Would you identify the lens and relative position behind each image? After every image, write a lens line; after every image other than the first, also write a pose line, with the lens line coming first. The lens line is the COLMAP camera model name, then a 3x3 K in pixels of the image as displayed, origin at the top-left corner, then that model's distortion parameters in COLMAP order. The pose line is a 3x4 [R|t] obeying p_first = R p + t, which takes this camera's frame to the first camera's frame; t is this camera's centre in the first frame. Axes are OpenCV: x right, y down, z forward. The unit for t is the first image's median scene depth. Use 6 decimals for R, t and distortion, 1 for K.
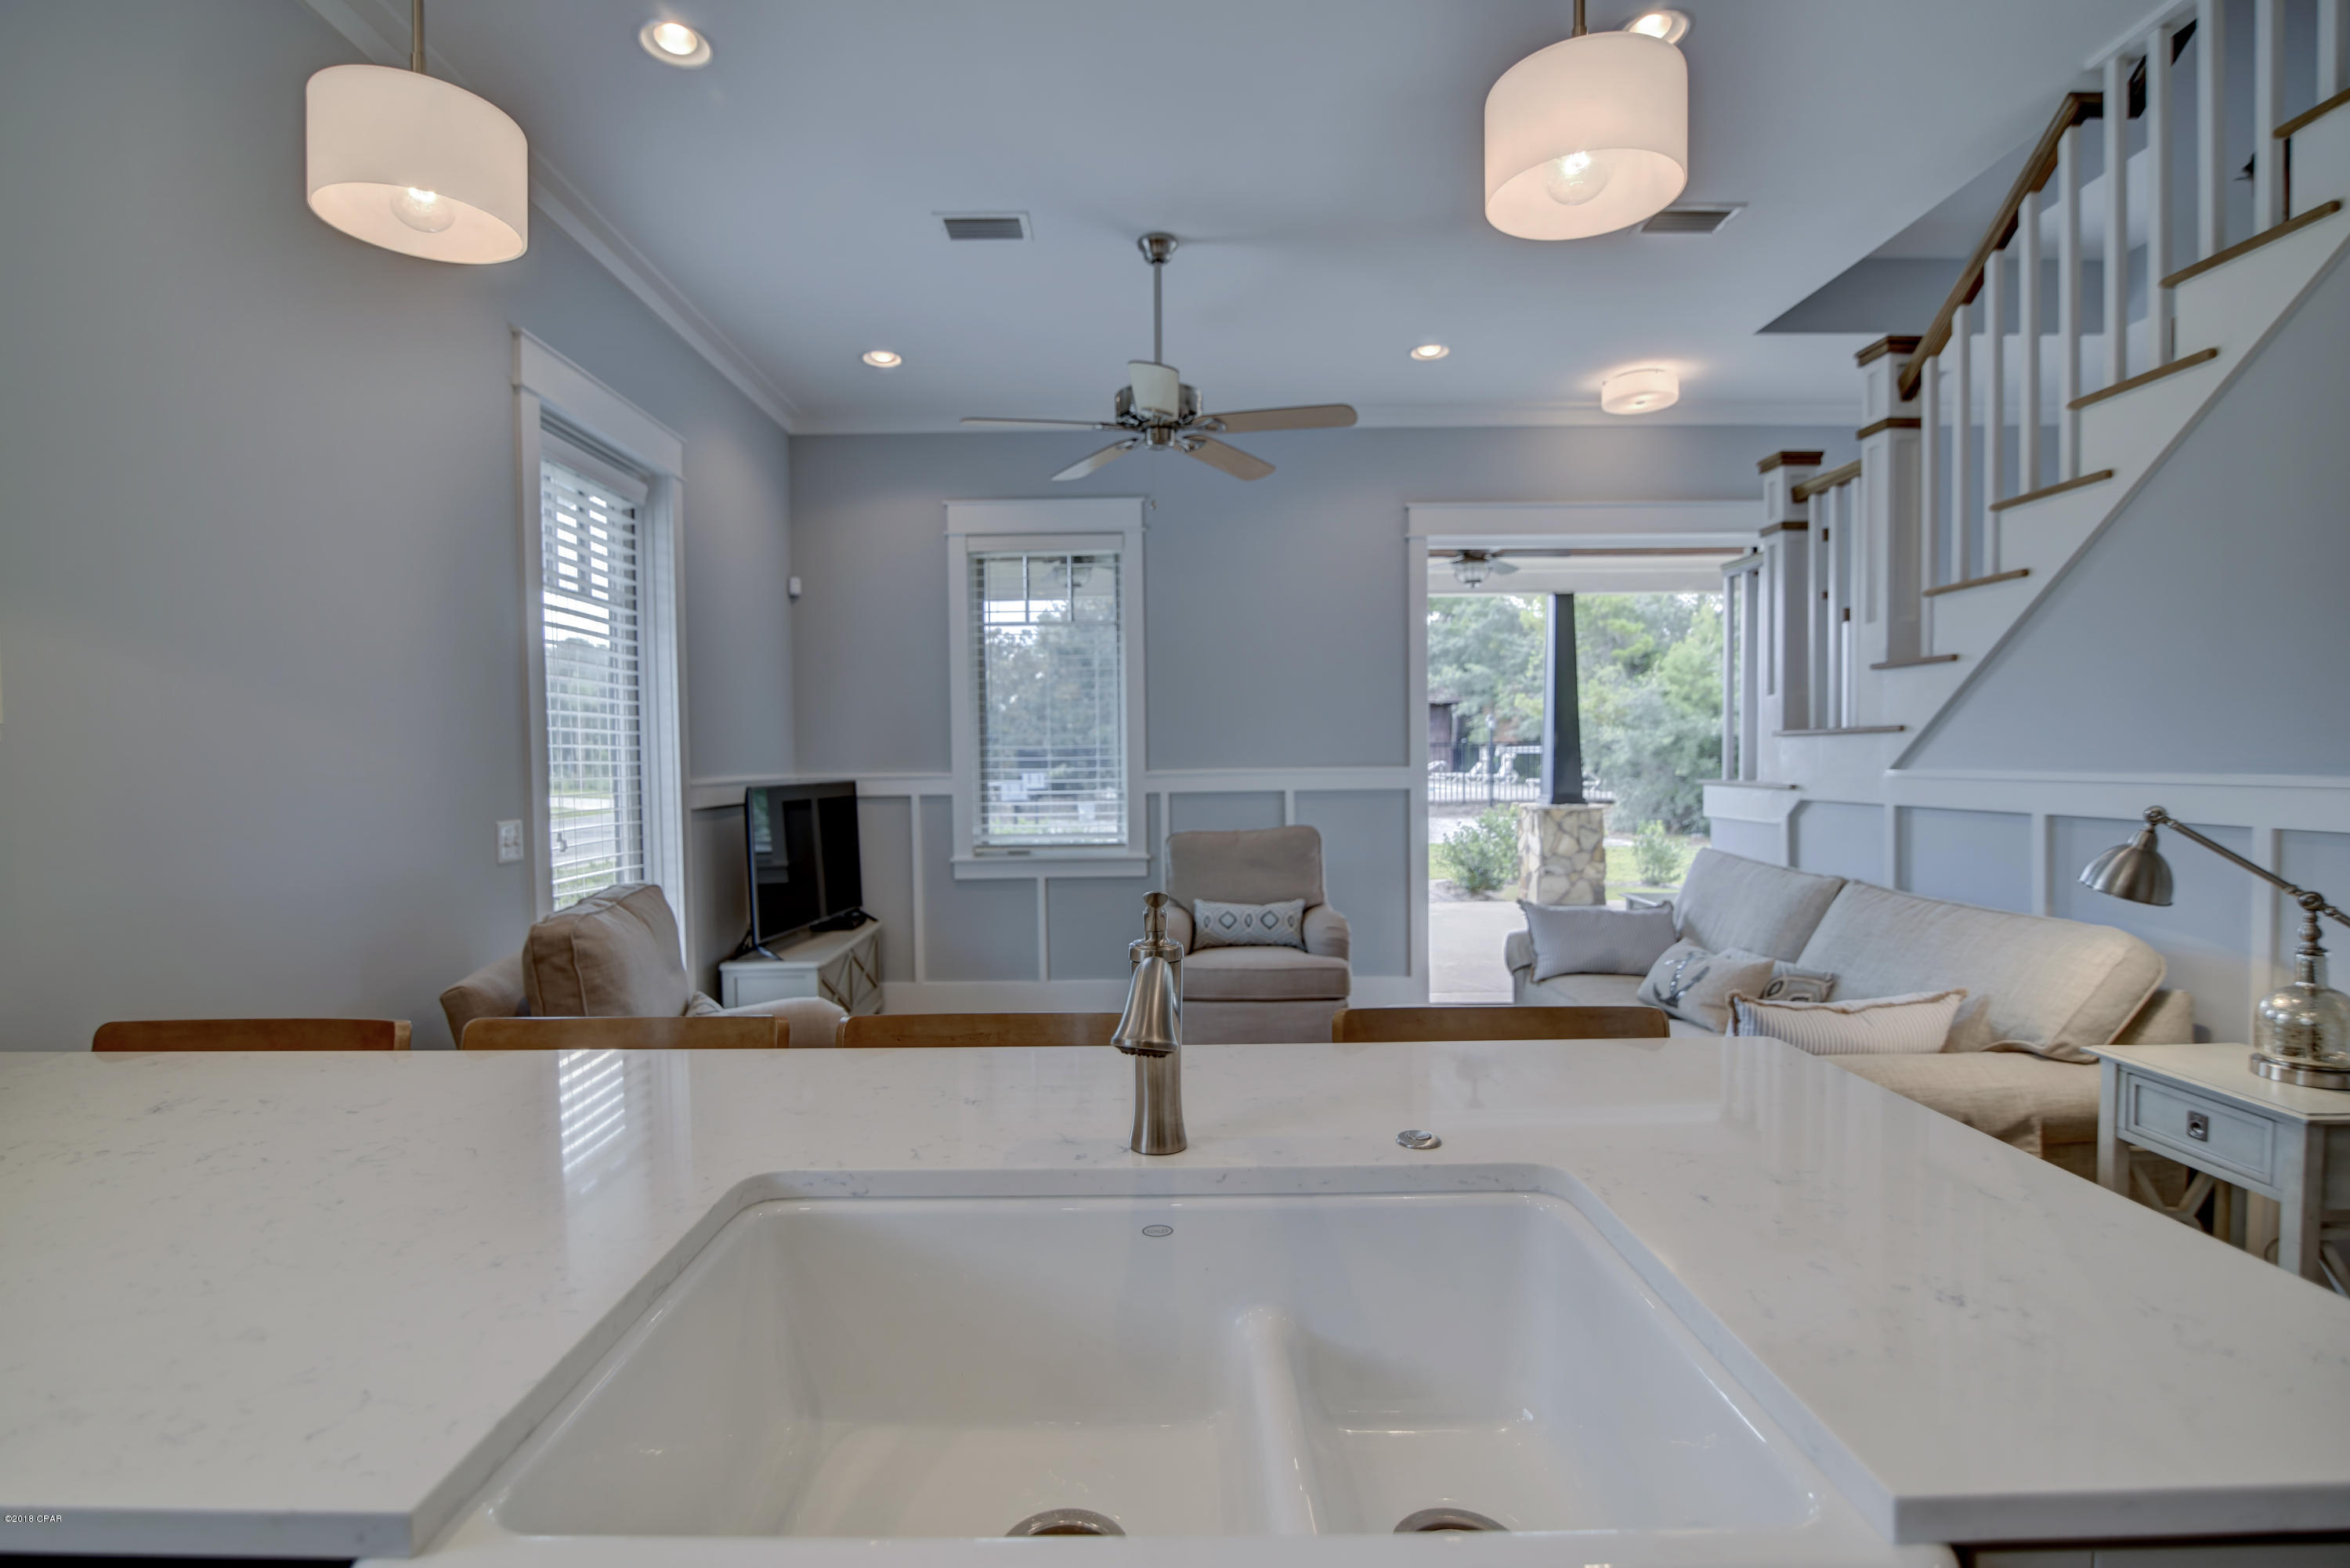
lens RADIAL K [[1095.5, 0, 1142.1], [0, 1095.5, 791.6], [0, 0, 1]] dist [-0.013283, 0.000211]
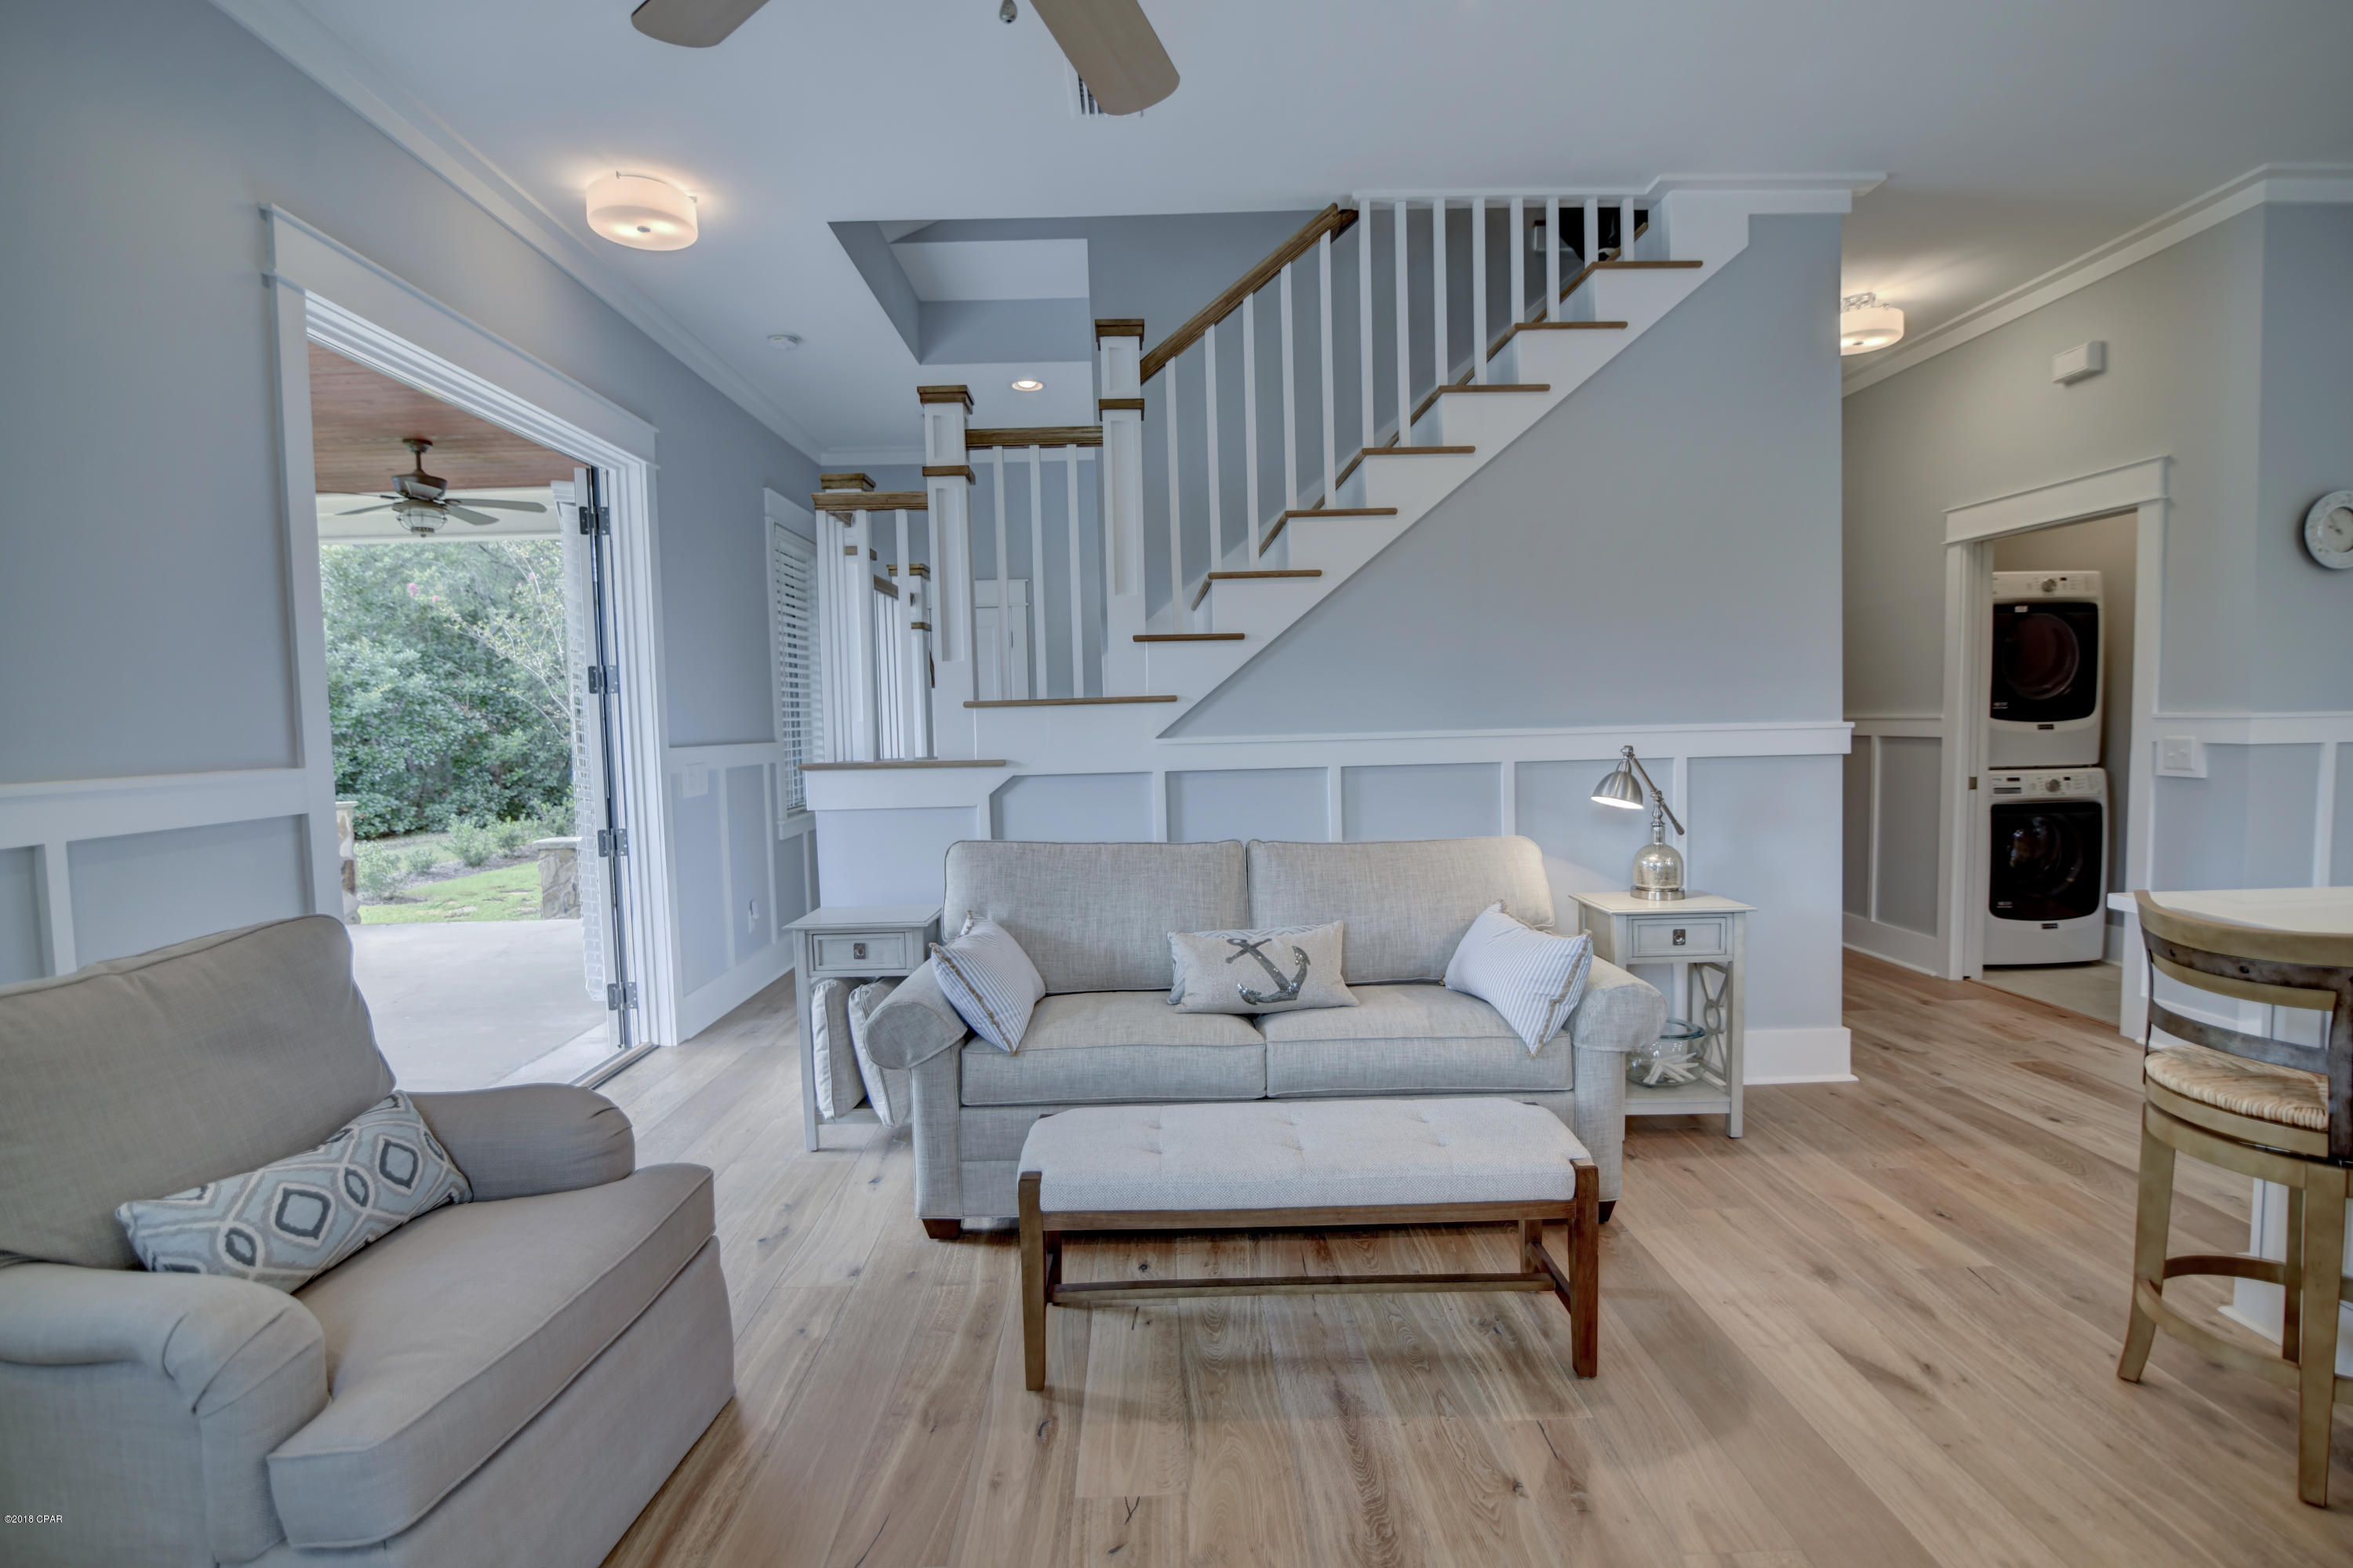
lens RADIAL K [[1080.8, 0, 1177.2], [0, 1080.8, 773.9], [0, 0, 1]] dist [-0.016040, 0.000963]
pose [[-0.019047, -0.037861, 0.999101, -0.229957], [0.057303, 0.997599, 0.038897, -0.016203], [-0.998175, 0.057993, -0.016831, 0.642085]]
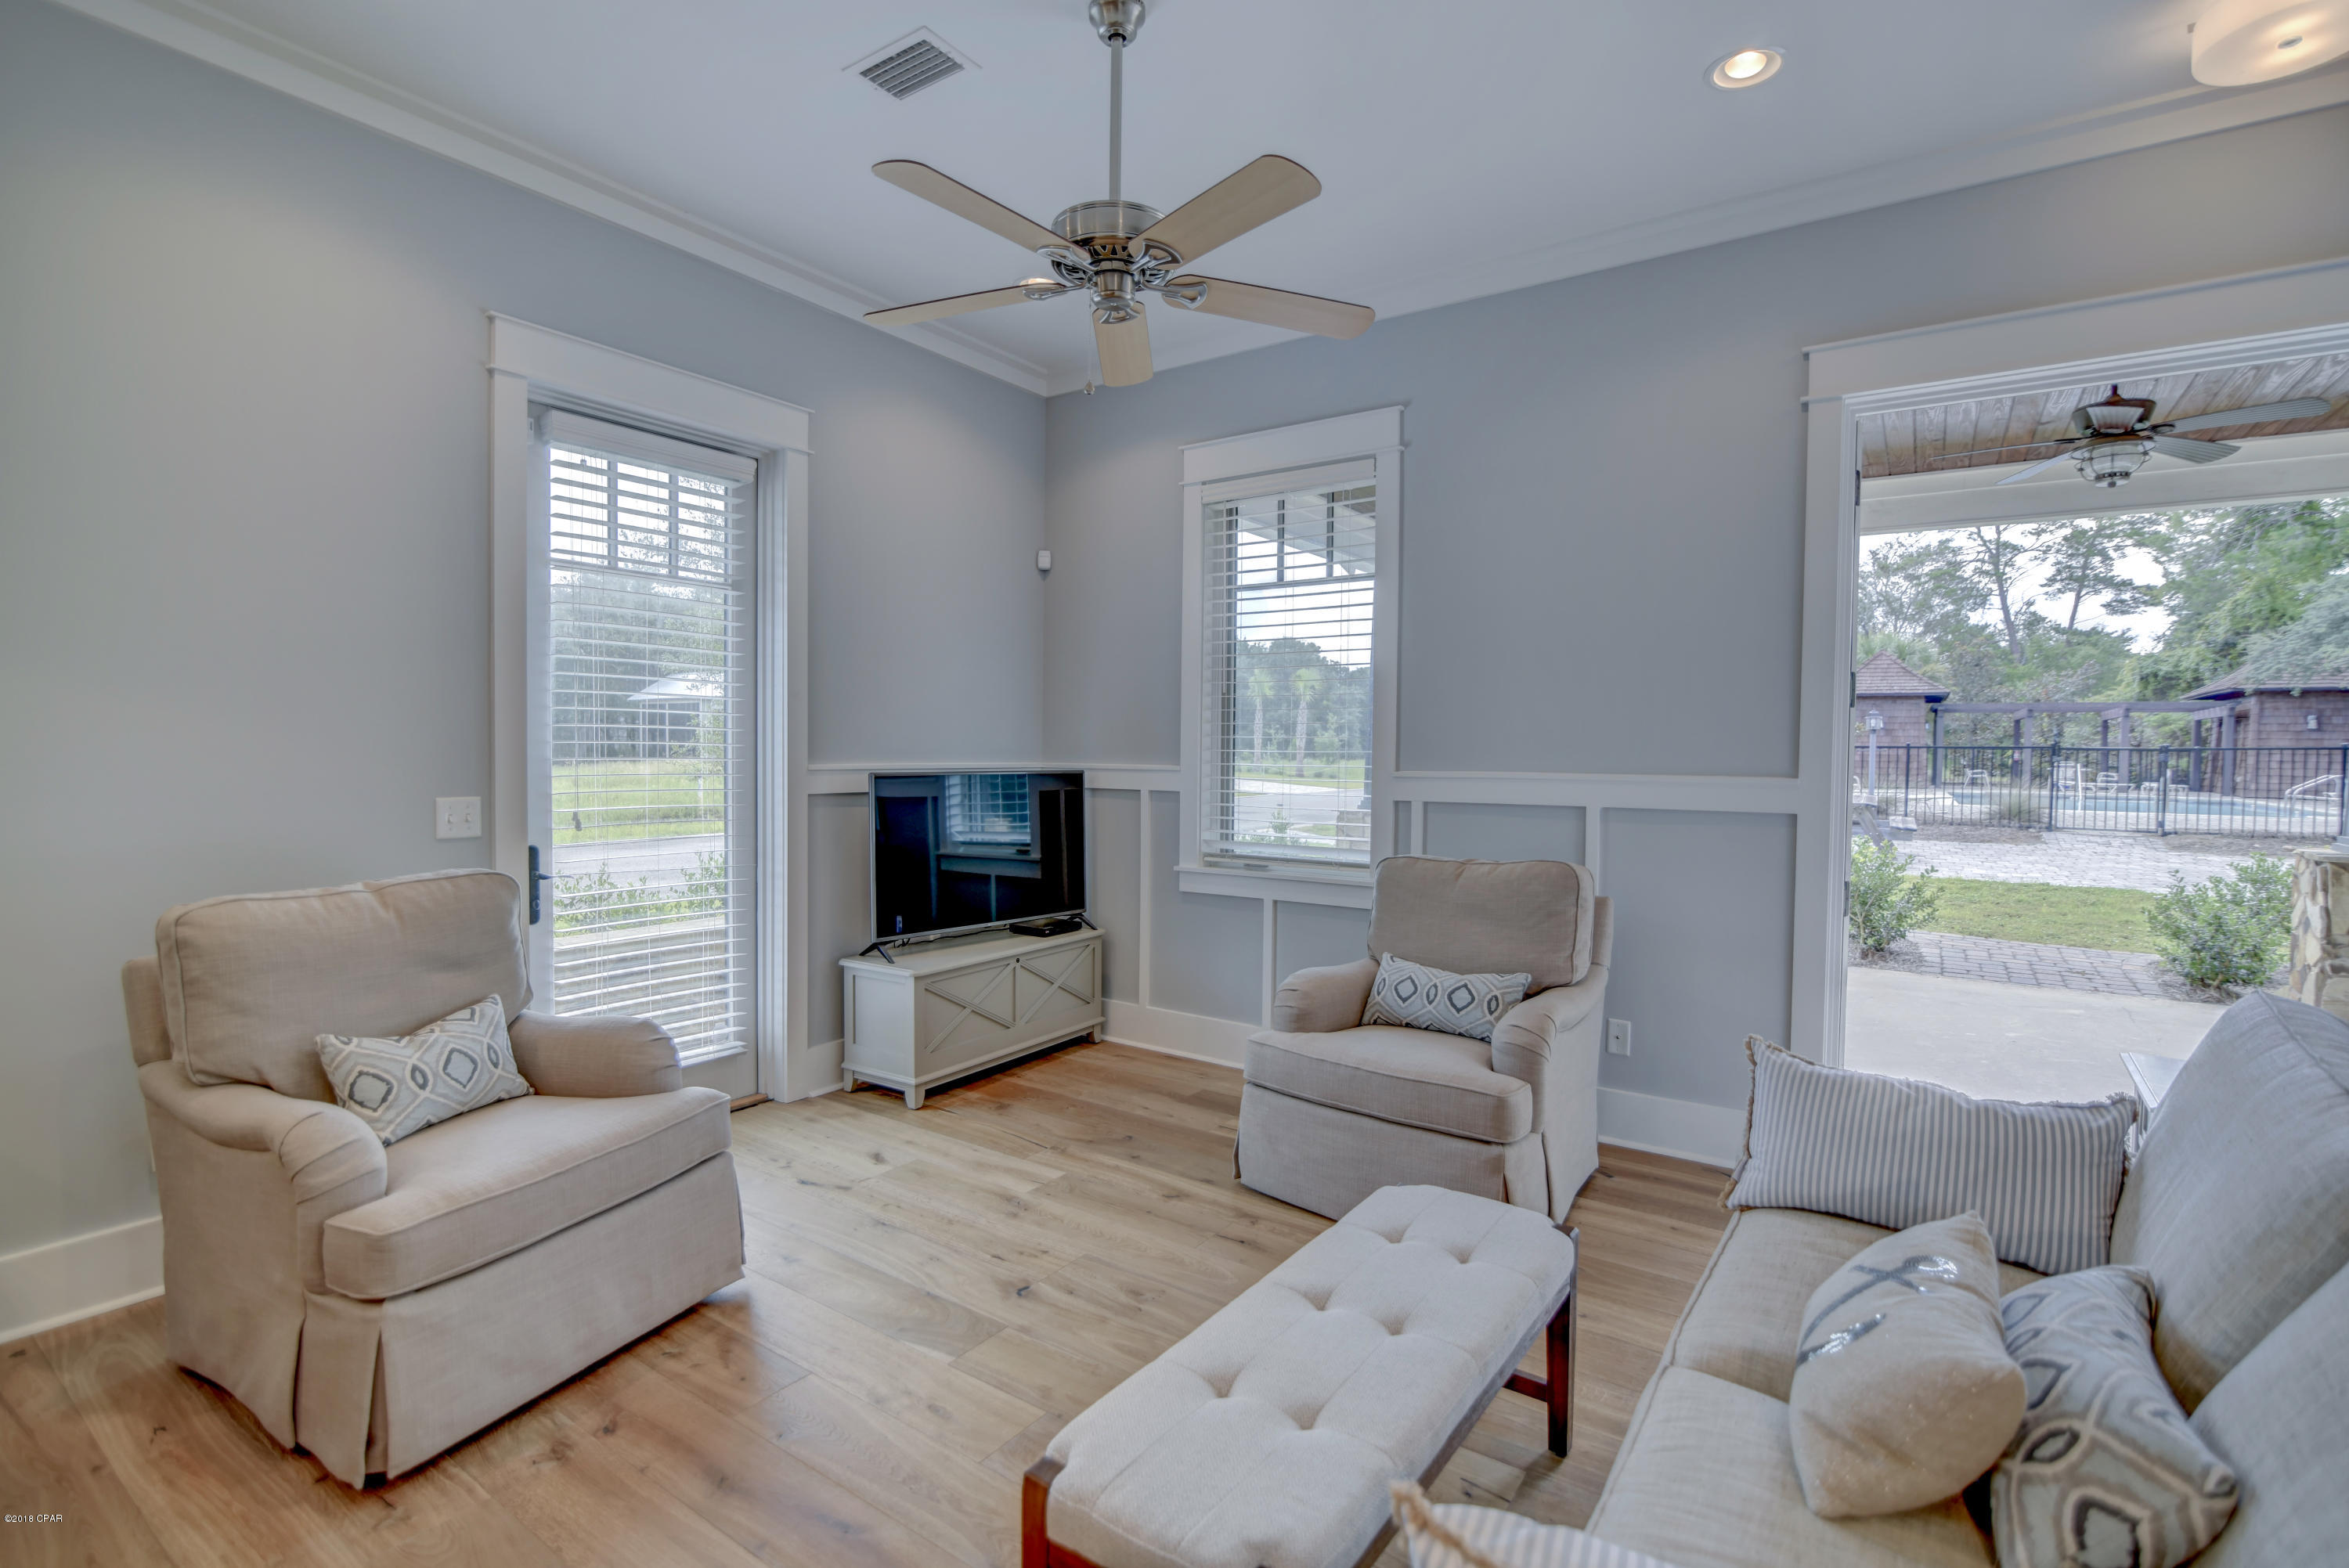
lens RADIAL K [[1078.8, 0, 1175.2], [0, 1078.8, 773.9], [0, 0, 1]] dist [-0.016040, 0.000963]
pose [[0.822396, 0.033634, -0.567920, 0.303200], [-0.038167, 0.999264, 0.003911, -0.013894], [0.567633, 0.018459, 0.823075, 0.314226]]
